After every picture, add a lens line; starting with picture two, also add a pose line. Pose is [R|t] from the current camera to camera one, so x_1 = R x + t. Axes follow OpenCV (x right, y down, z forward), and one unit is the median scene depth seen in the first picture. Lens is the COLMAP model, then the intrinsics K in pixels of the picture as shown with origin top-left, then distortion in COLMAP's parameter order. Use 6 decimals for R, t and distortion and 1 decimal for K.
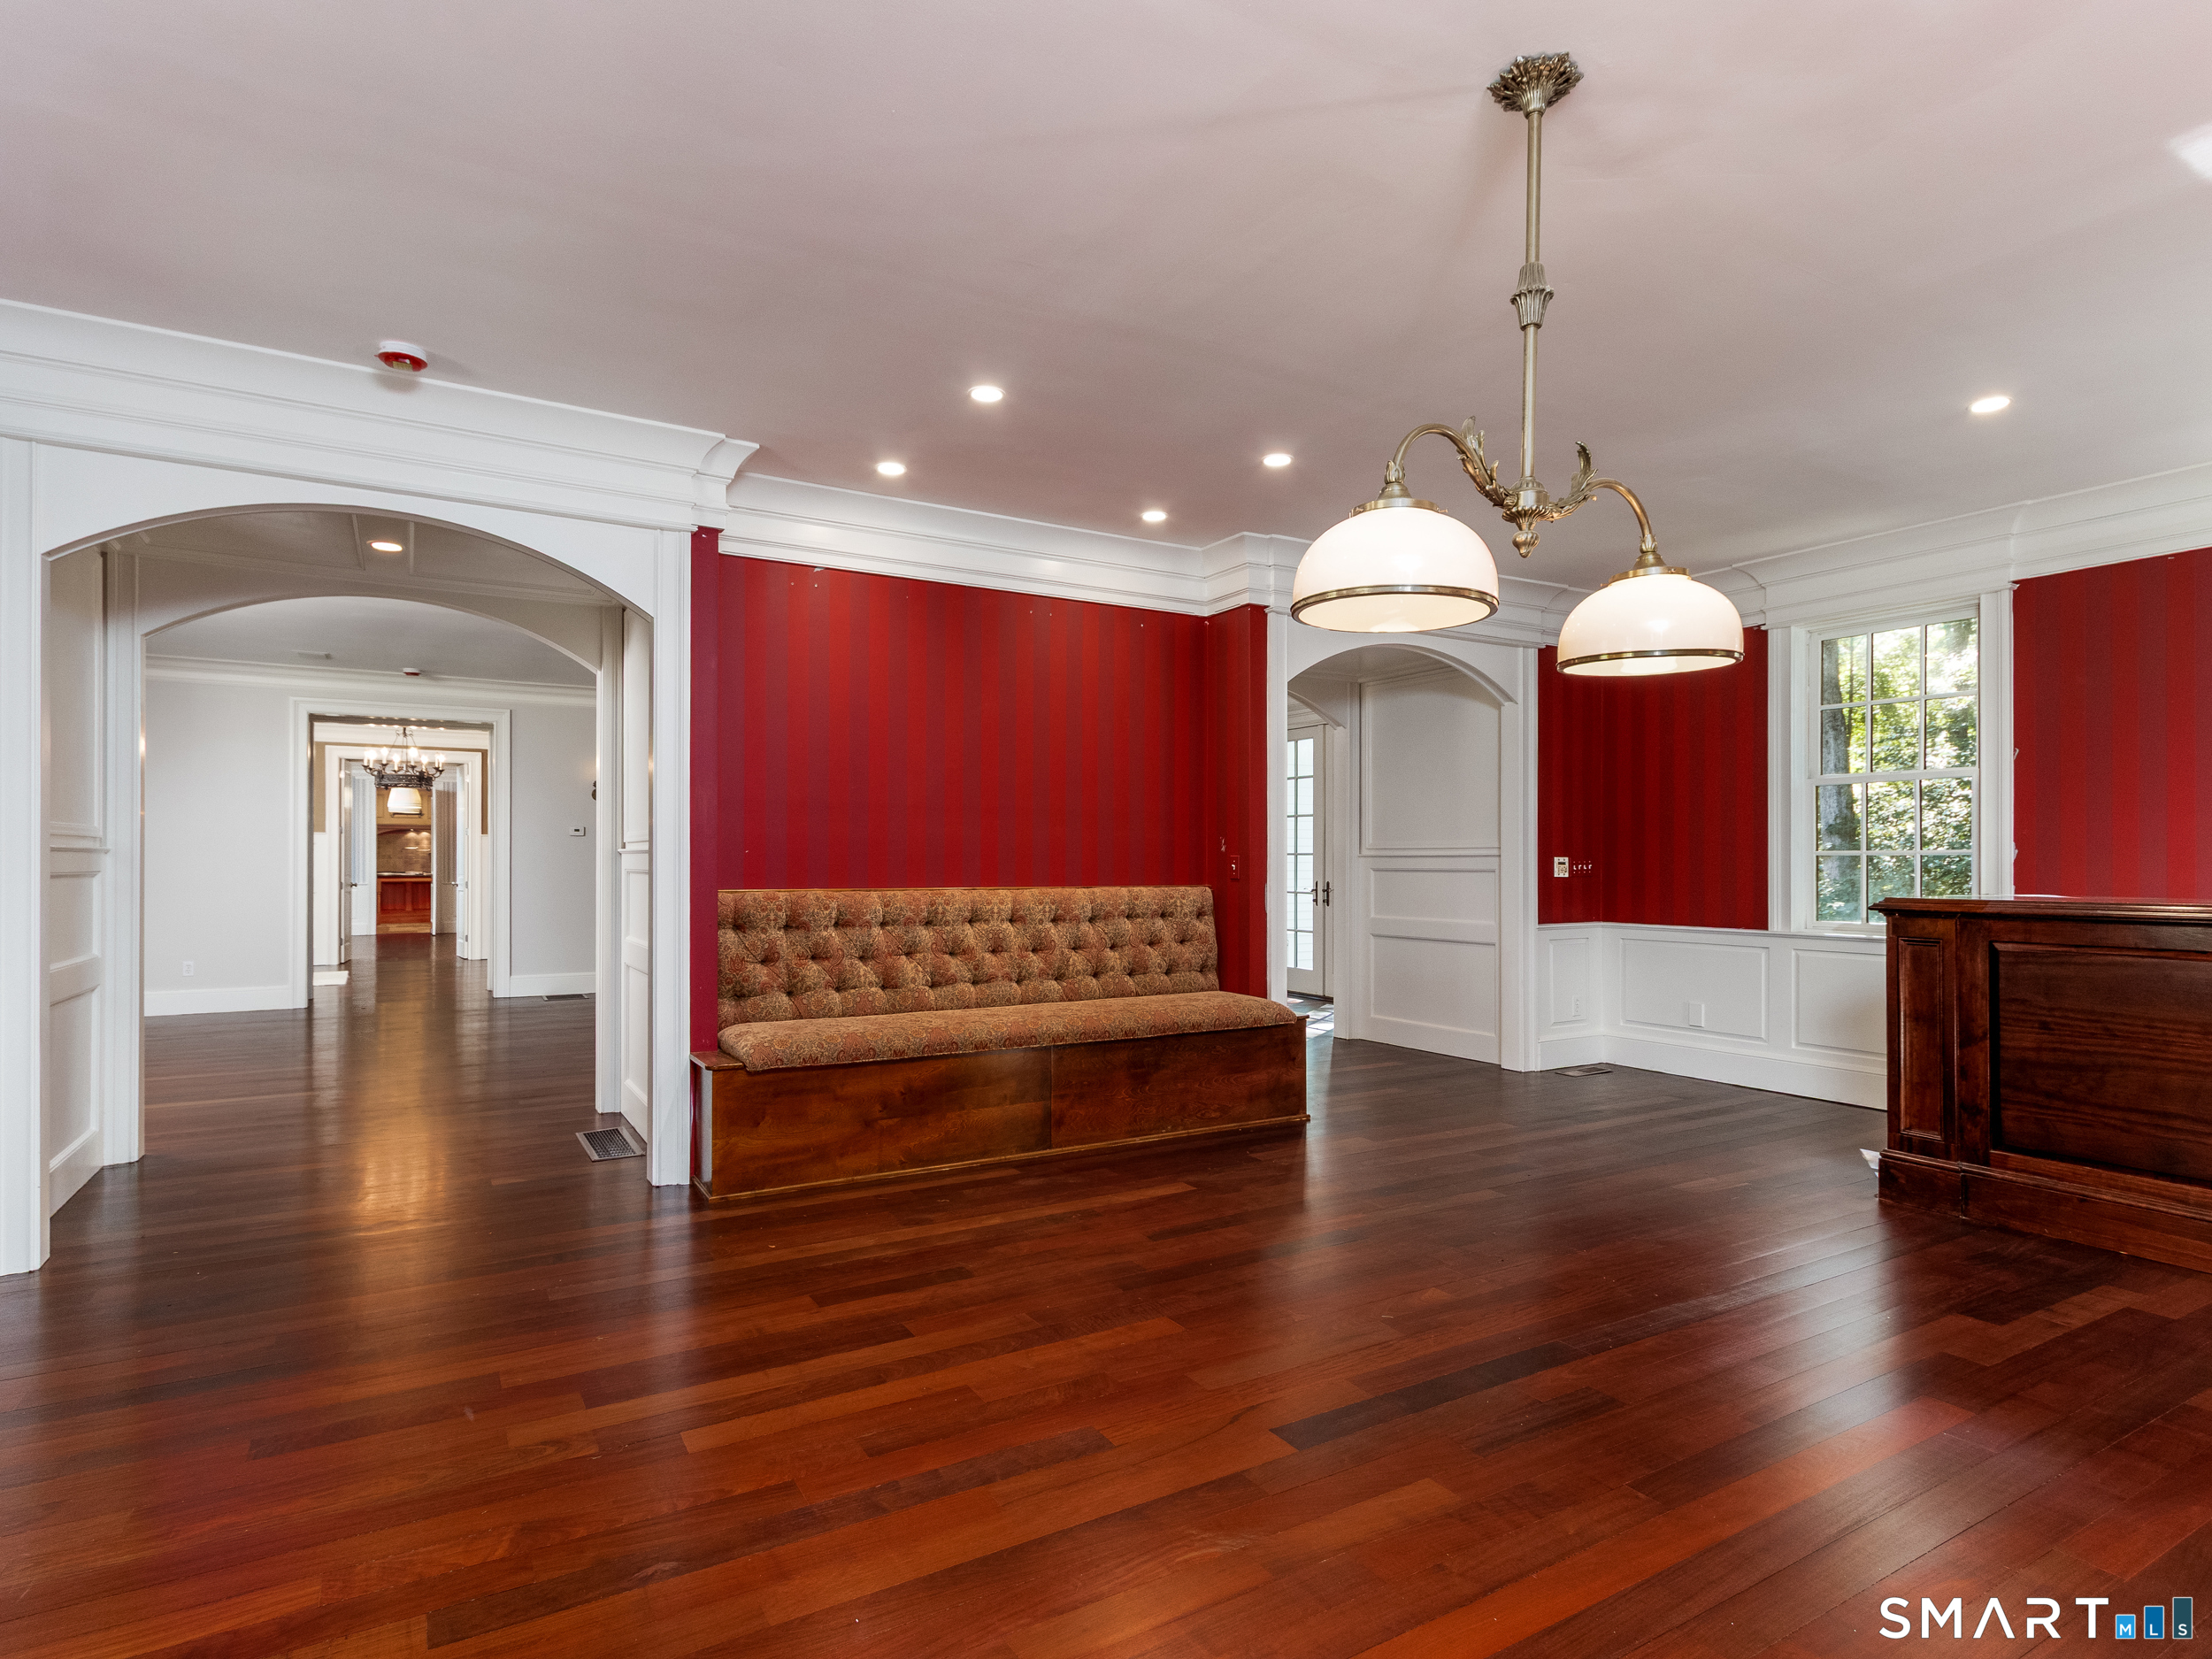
lens RADIAL K [[1174.7, 0, 1109.2], [0, 1174.7, 843.5], [0, 0, 1]] dist [0.006703, 0.001233]
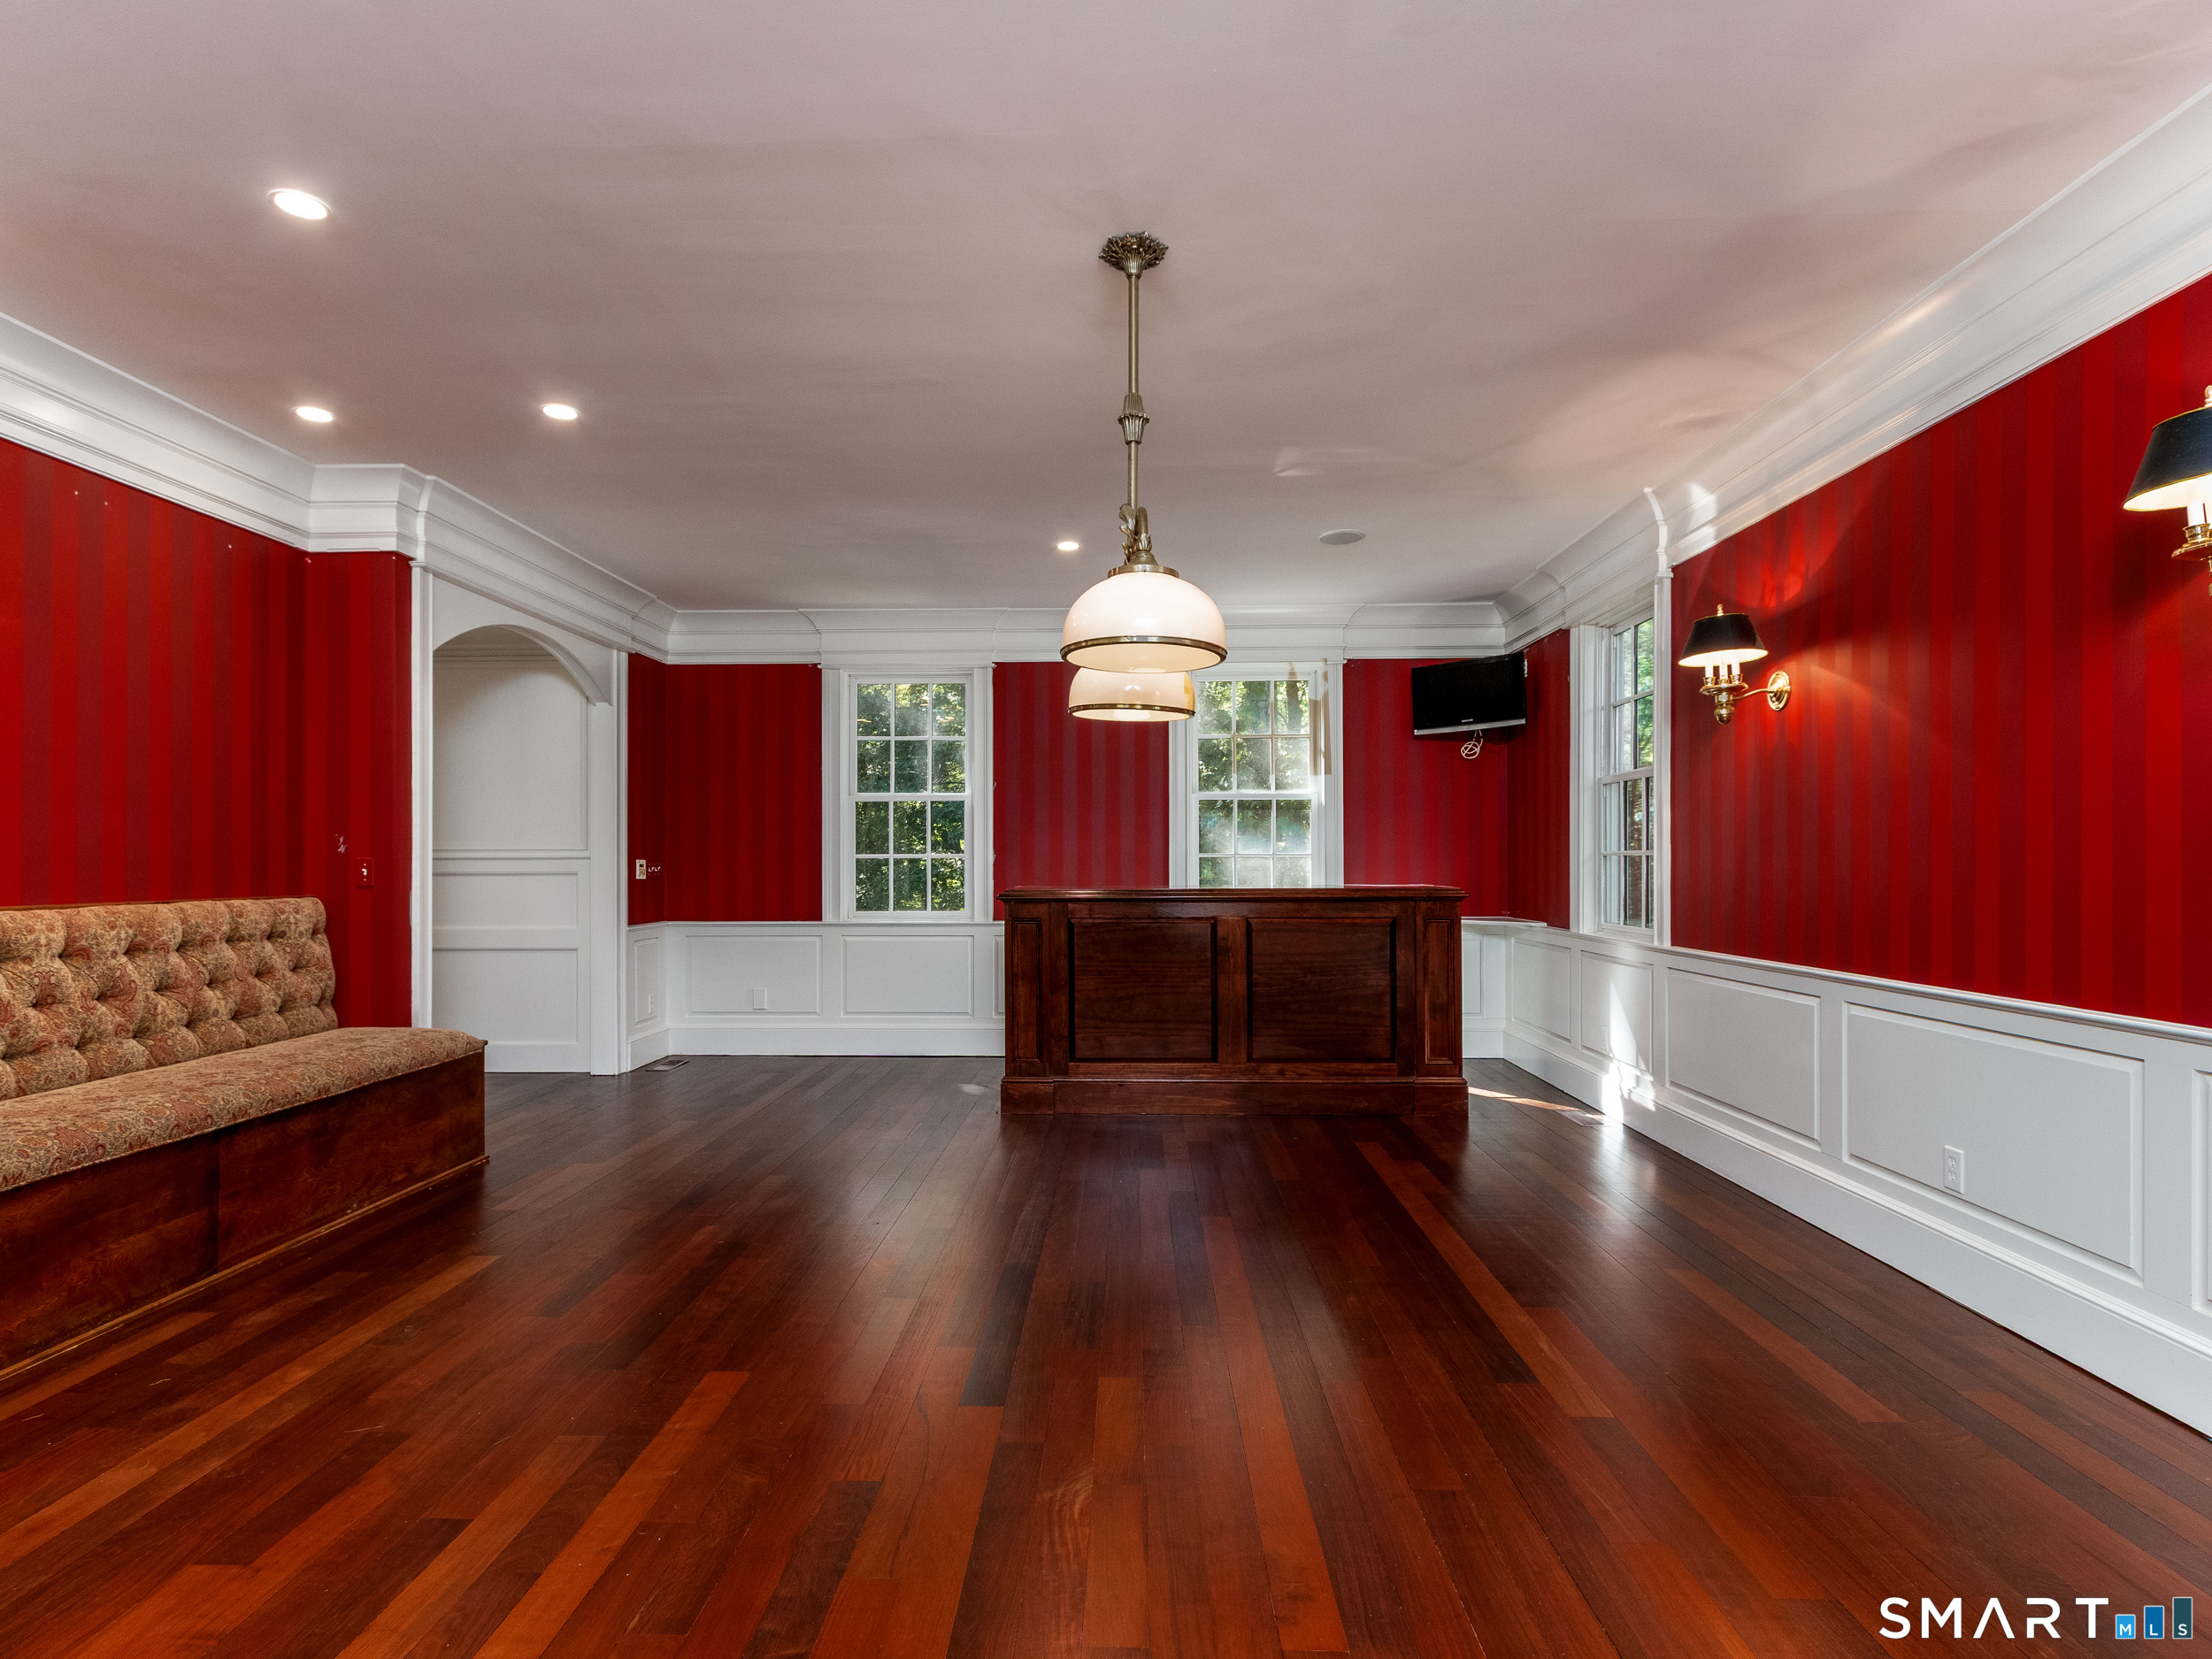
lens RADIAL K [[1174.7, 0, 1055.4], [0, 1174.7, 843.9], [0, 0, 1]] dist [0.006703, 0.001233]
pose [[0.534446, 0.011578, 0.845123, -0.347636], [-0.010881, 0.999918, -0.006817, 0.001288], [-0.845133, -0.005552, 0.534528, 0.179324]]
